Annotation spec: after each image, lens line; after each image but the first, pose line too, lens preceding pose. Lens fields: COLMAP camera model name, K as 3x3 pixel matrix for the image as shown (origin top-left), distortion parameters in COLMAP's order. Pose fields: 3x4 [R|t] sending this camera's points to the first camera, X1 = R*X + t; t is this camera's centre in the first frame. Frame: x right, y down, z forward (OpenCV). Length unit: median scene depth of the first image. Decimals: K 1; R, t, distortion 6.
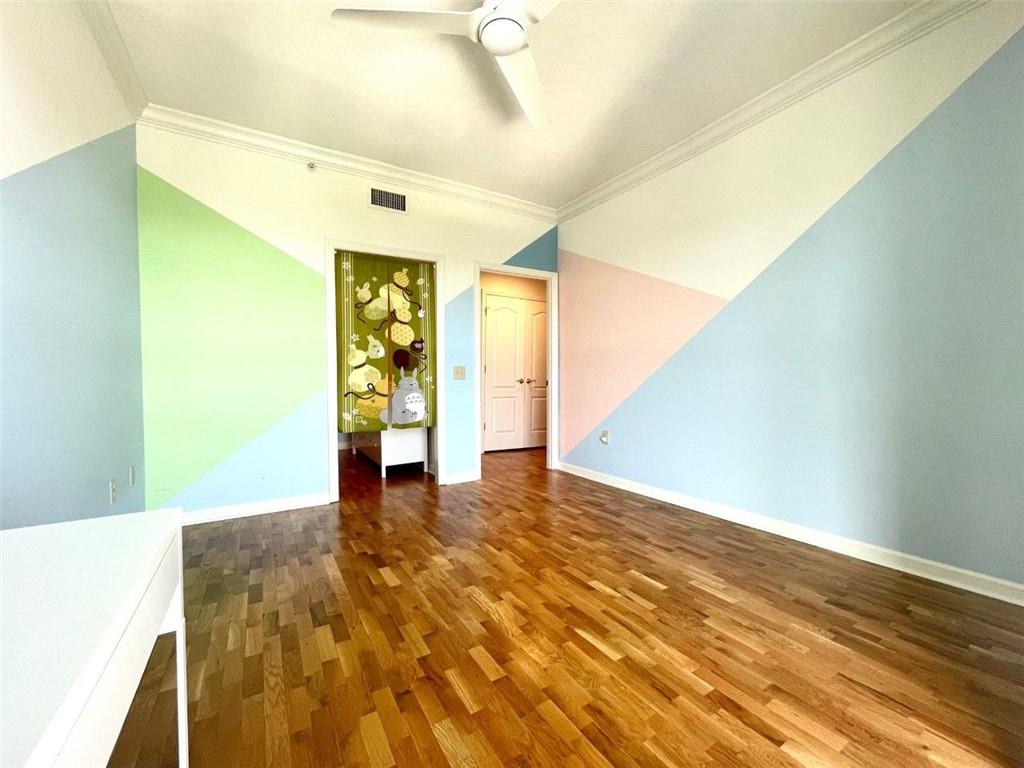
lens RADIAL K [[414.8, 0, 511.6], [0, 414.8, 383.7], [0, 0, 1]] dist [-0.005855, 0.000680]
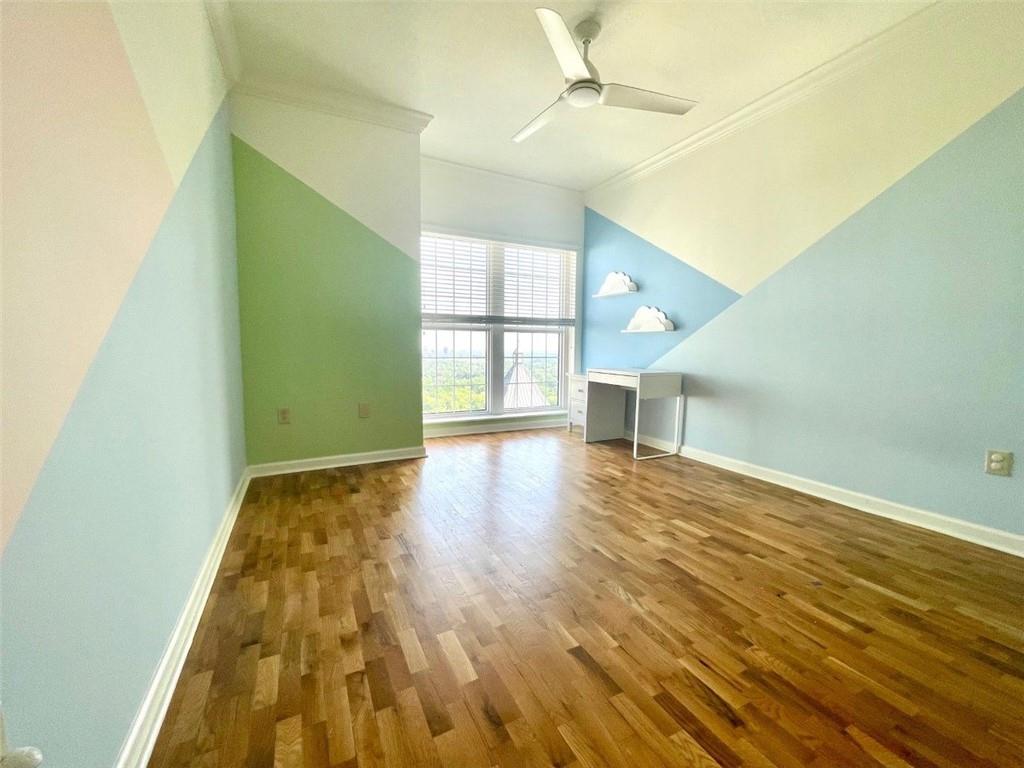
lens RADIAL K [[414.8, 0, 512.1], [0, 414.8, 384.5], [0, 0, 1]] dist [-0.005855, 0.000680]
pose [[-0.997037, -0.013069, 0.075800, 0.084941], [-0.004819, 0.994138, 0.108015, -0.020114], [-0.076767, 0.107330, -0.991255, 1.985720]]
